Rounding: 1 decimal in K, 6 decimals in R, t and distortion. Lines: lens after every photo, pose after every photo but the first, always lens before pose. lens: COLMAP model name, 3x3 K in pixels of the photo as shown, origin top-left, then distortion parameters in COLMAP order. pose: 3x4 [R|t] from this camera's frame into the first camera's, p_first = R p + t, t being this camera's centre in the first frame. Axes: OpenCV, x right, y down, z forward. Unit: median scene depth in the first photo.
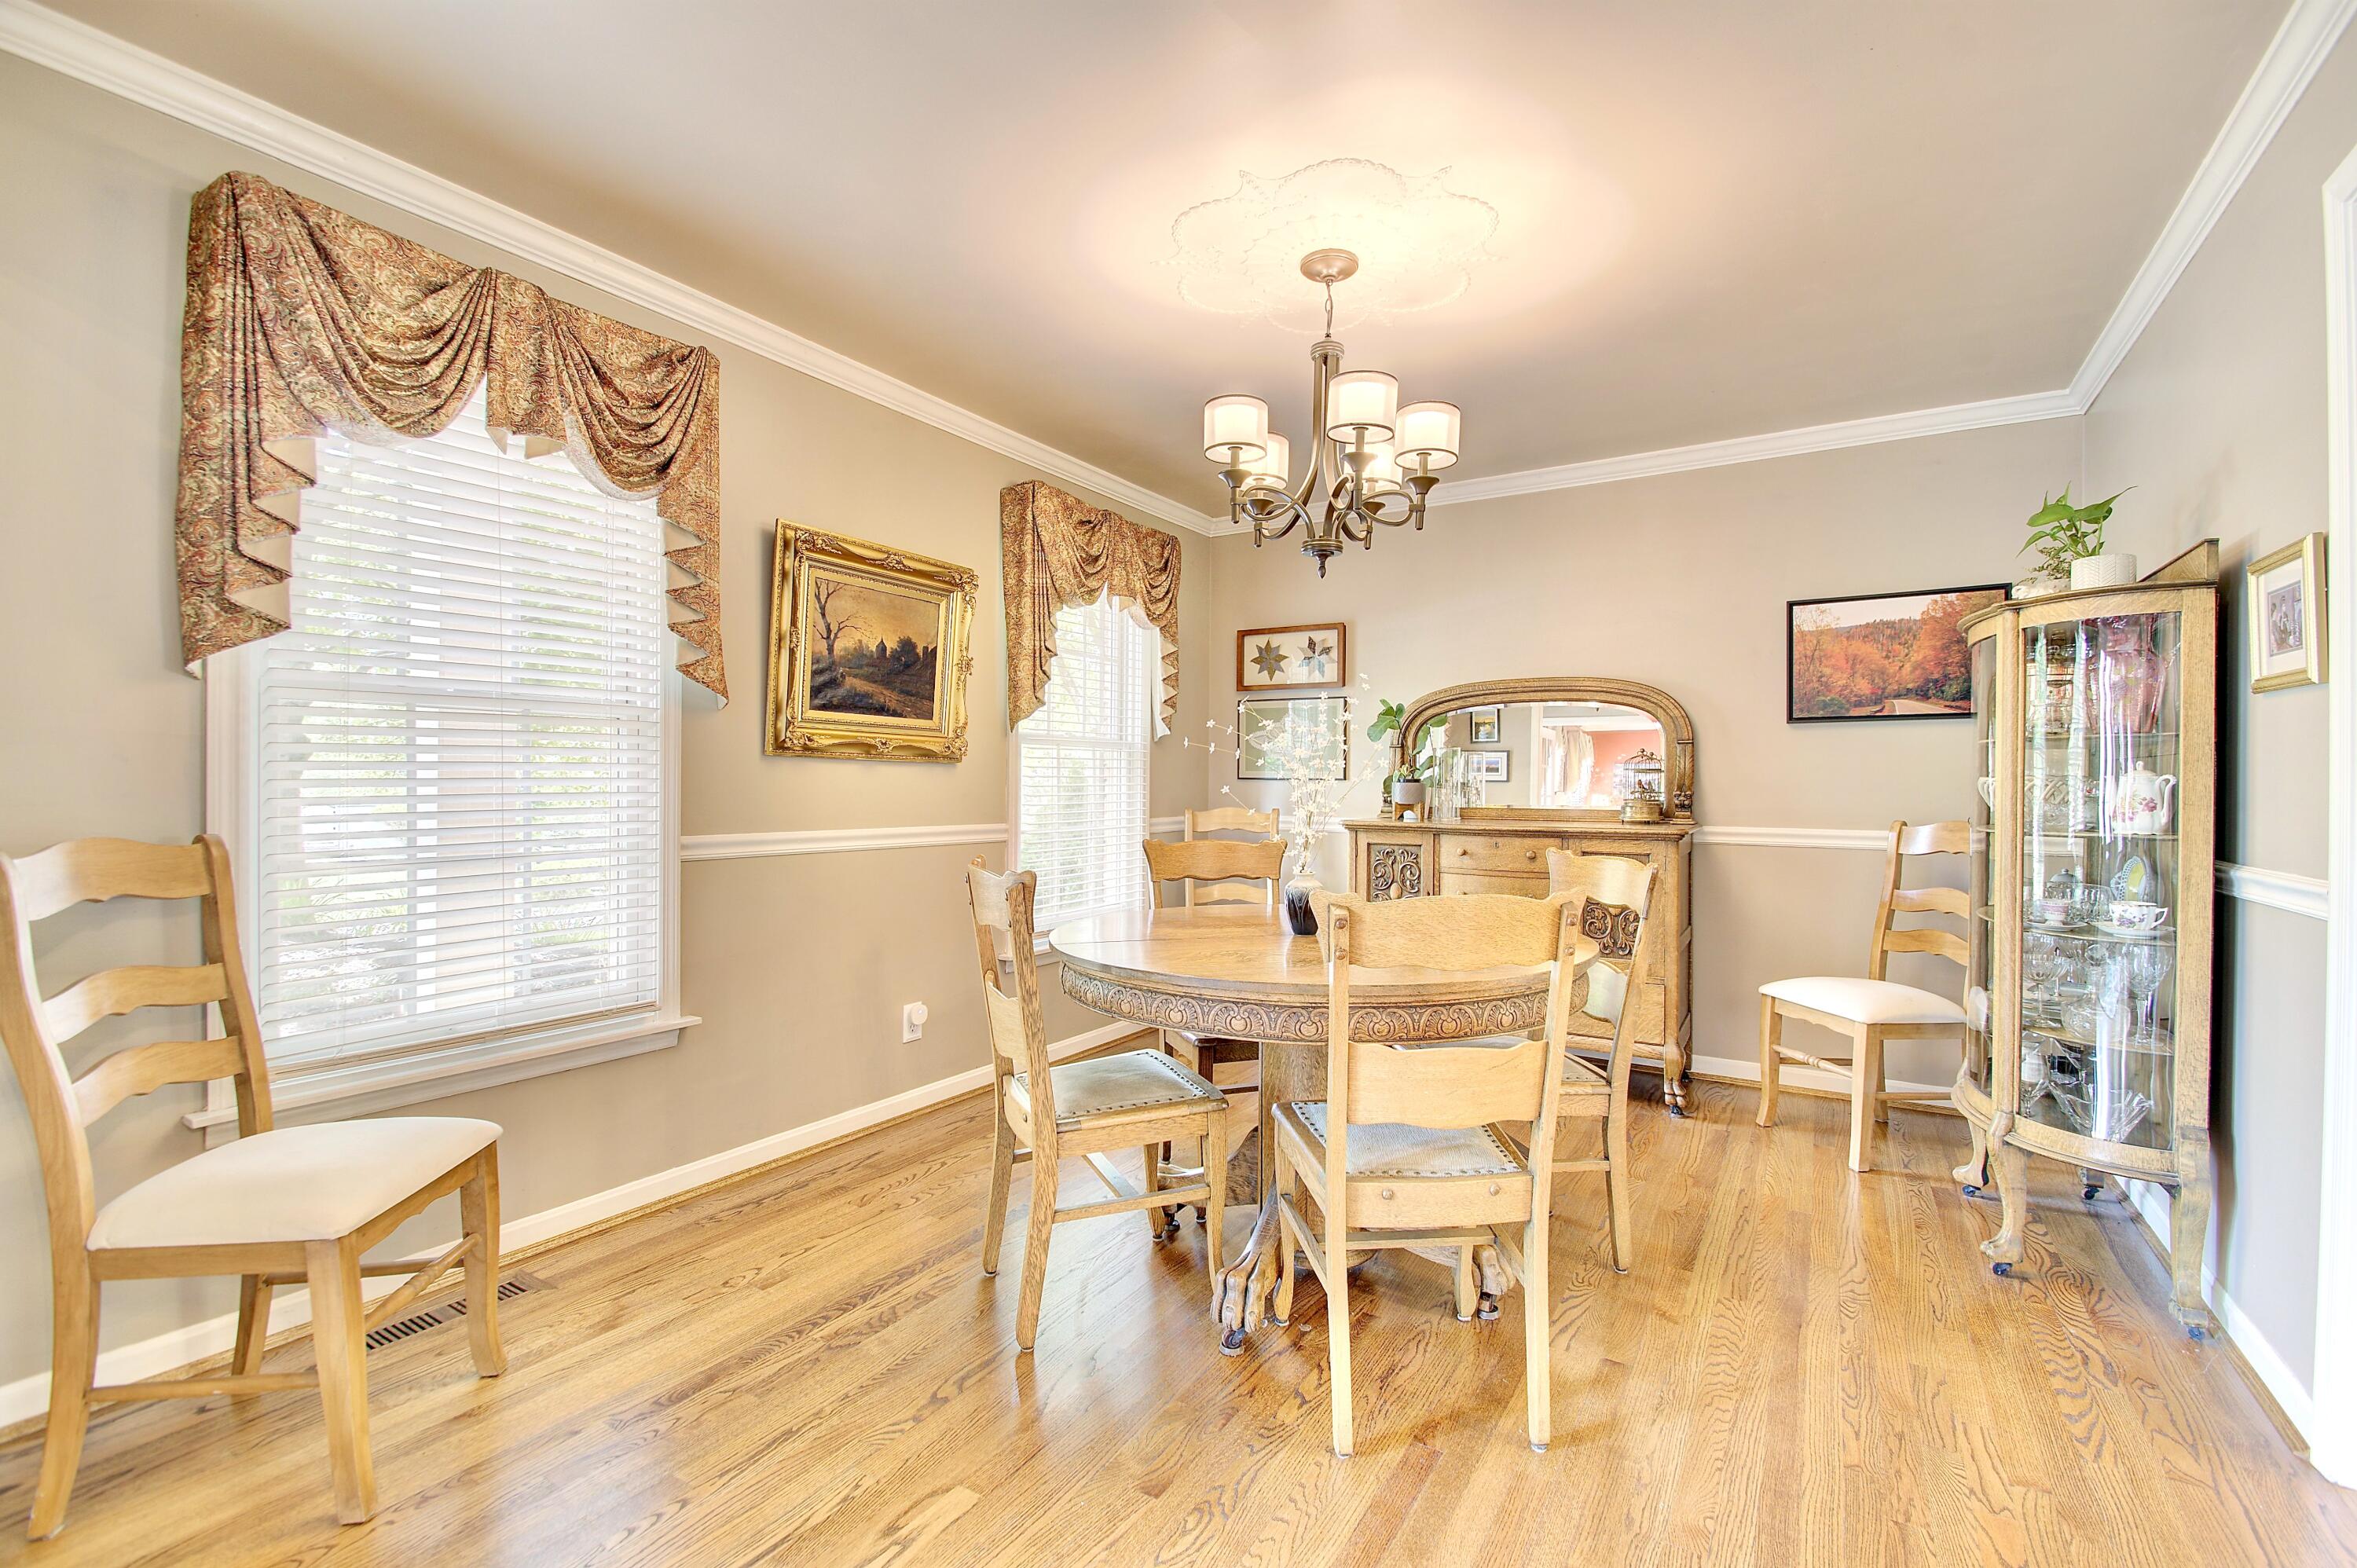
lens RADIAL K [[1028.8, 0, 1188.9], [0, 1028.8, 780.8], [0, 0, 1]] dist [0.005233, -0.010779]
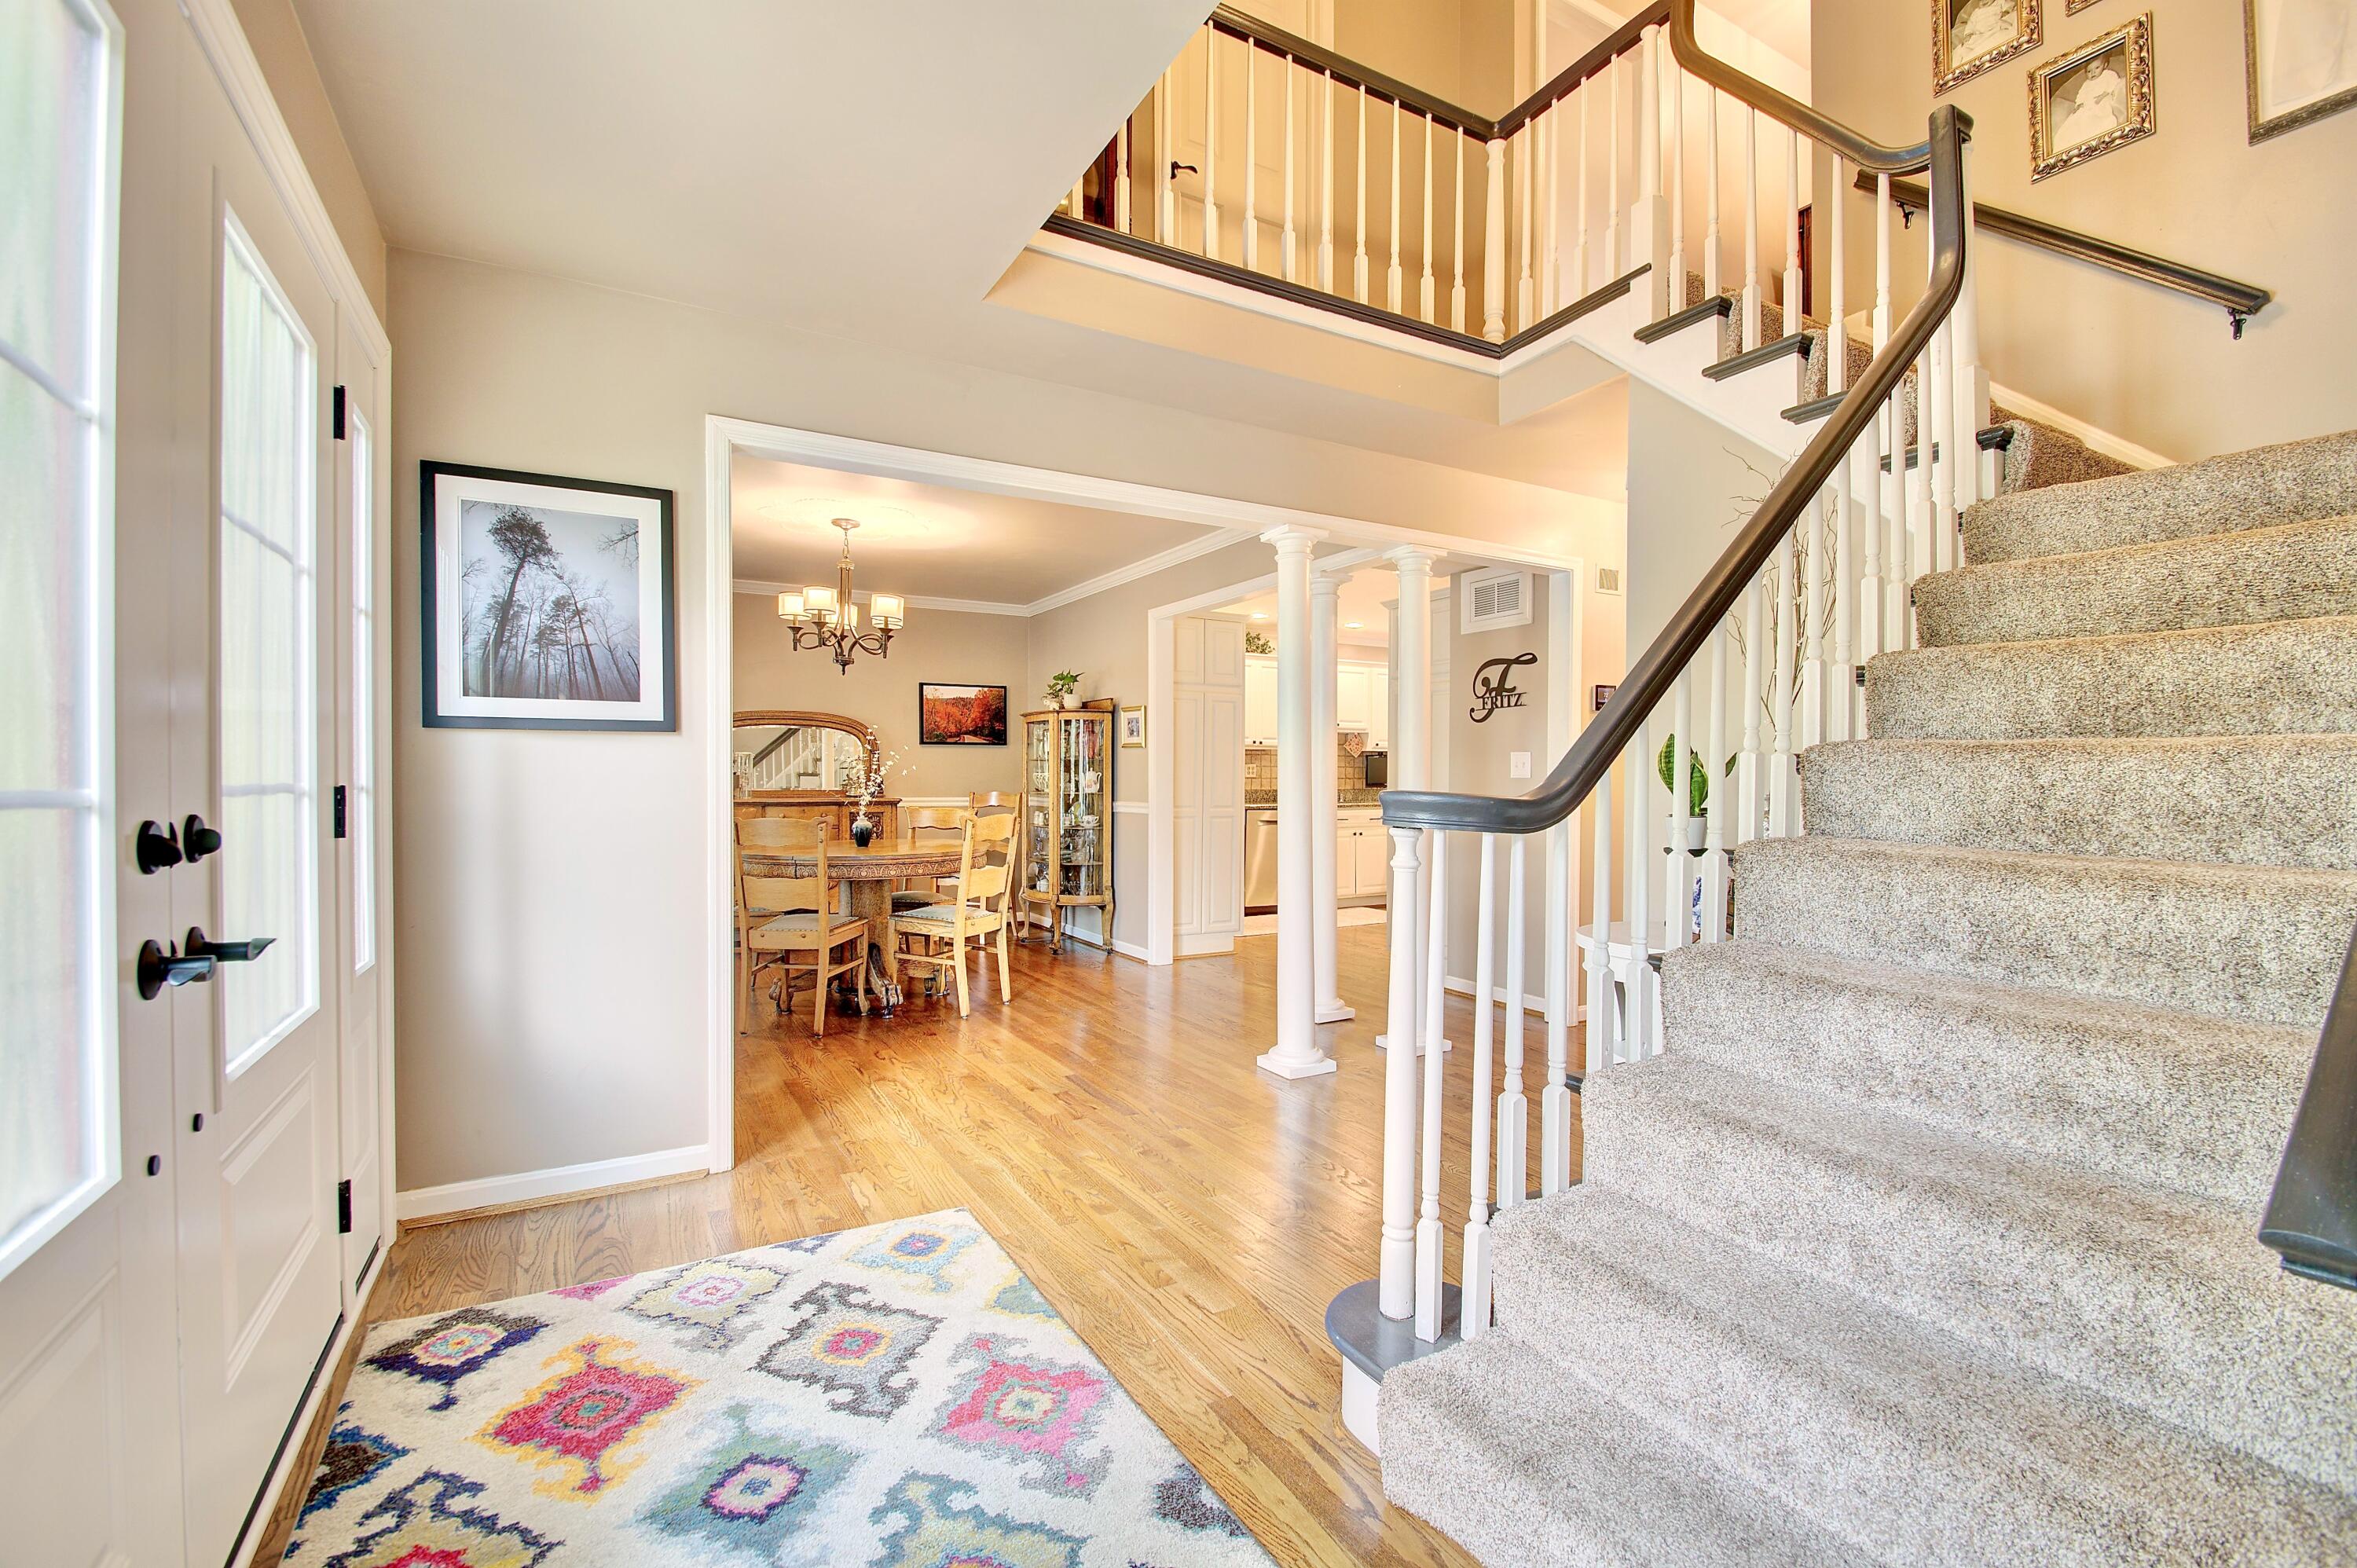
lens RADIAL K [[1028.8, 0, 1177.4], [0, 1028.8, 781.0], [0, 0, 1]] dist [0.005233, -0.010779]
pose [[0.480922, -0.007316, 0.876733, -1.079165], [-0.003755, 0.999939, 0.010404, -0.009123], [-0.876755, -0.008296, 0.480865, -0.450715]]
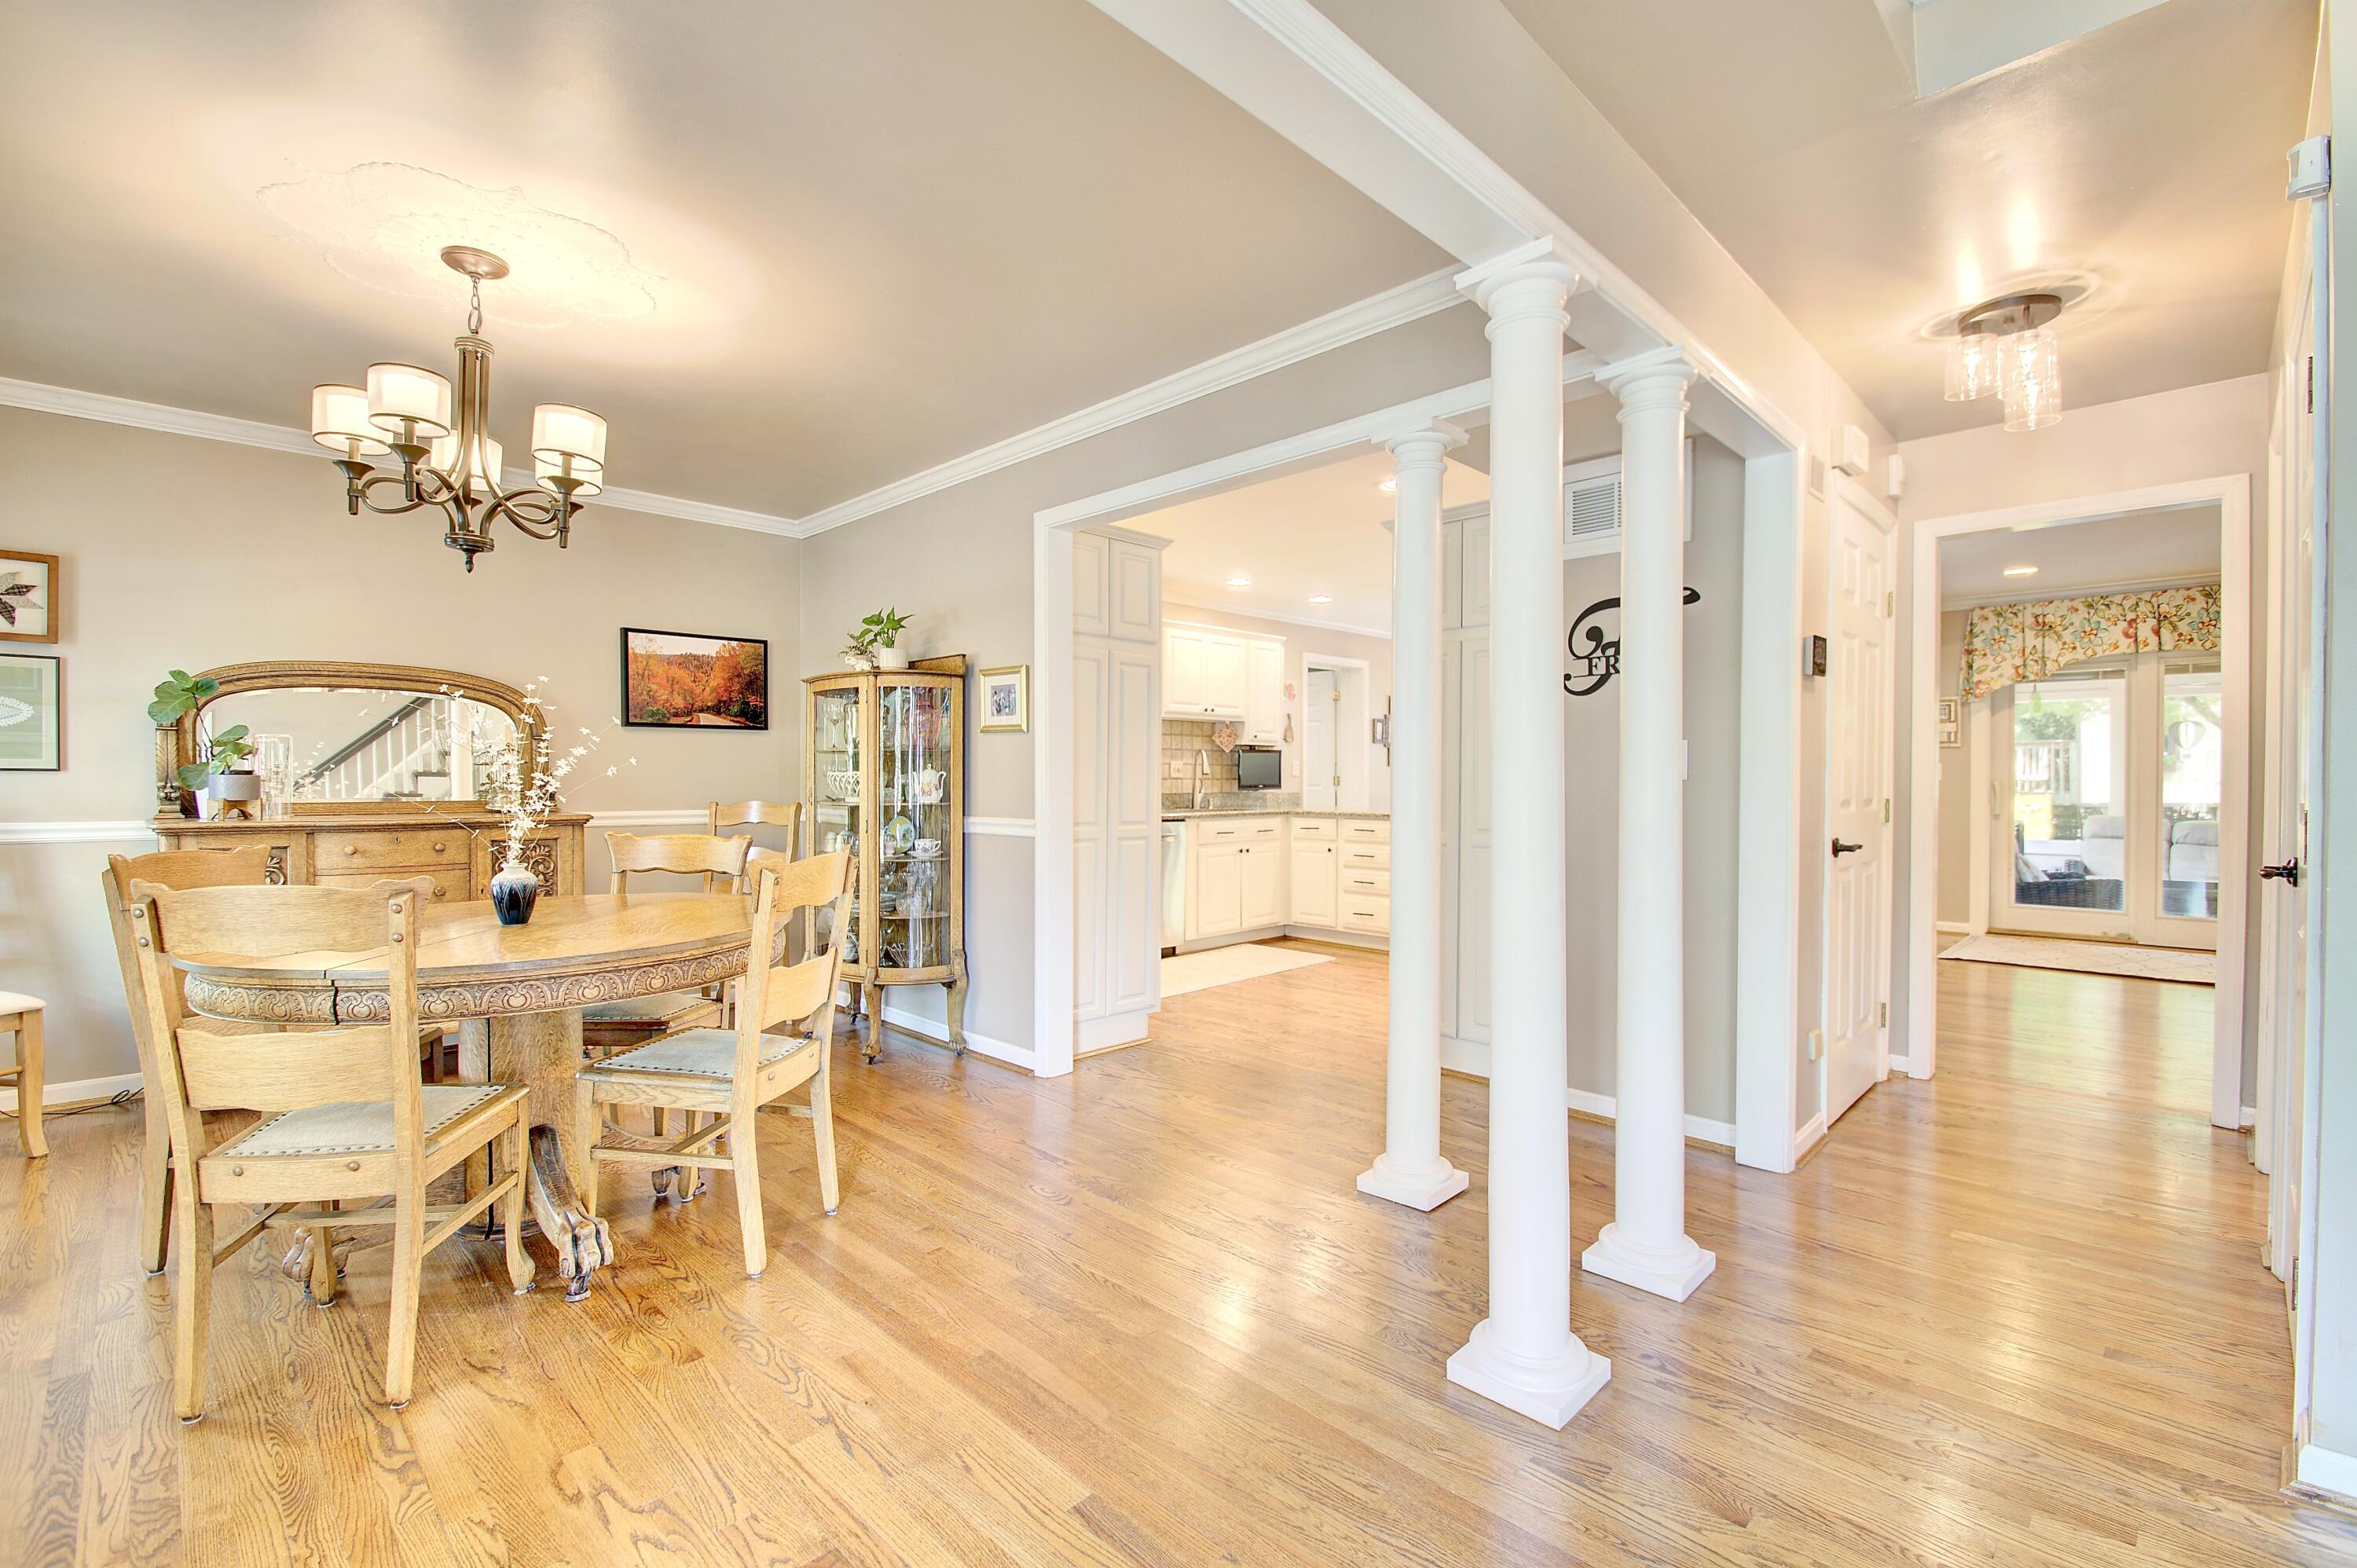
lens RADIAL K [[1028.8, 0, 1187.8], [0, 1028.8, 785.1], [0, 0, 1]] dist [0.005233, -0.010779]
pose [[0.223365, -0.012105, 0.974660, -0.554412], [-0.003796, 0.999904, 0.013289, -0.005478], [-0.974727, -0.006668, 0.223298, 0.079606]]
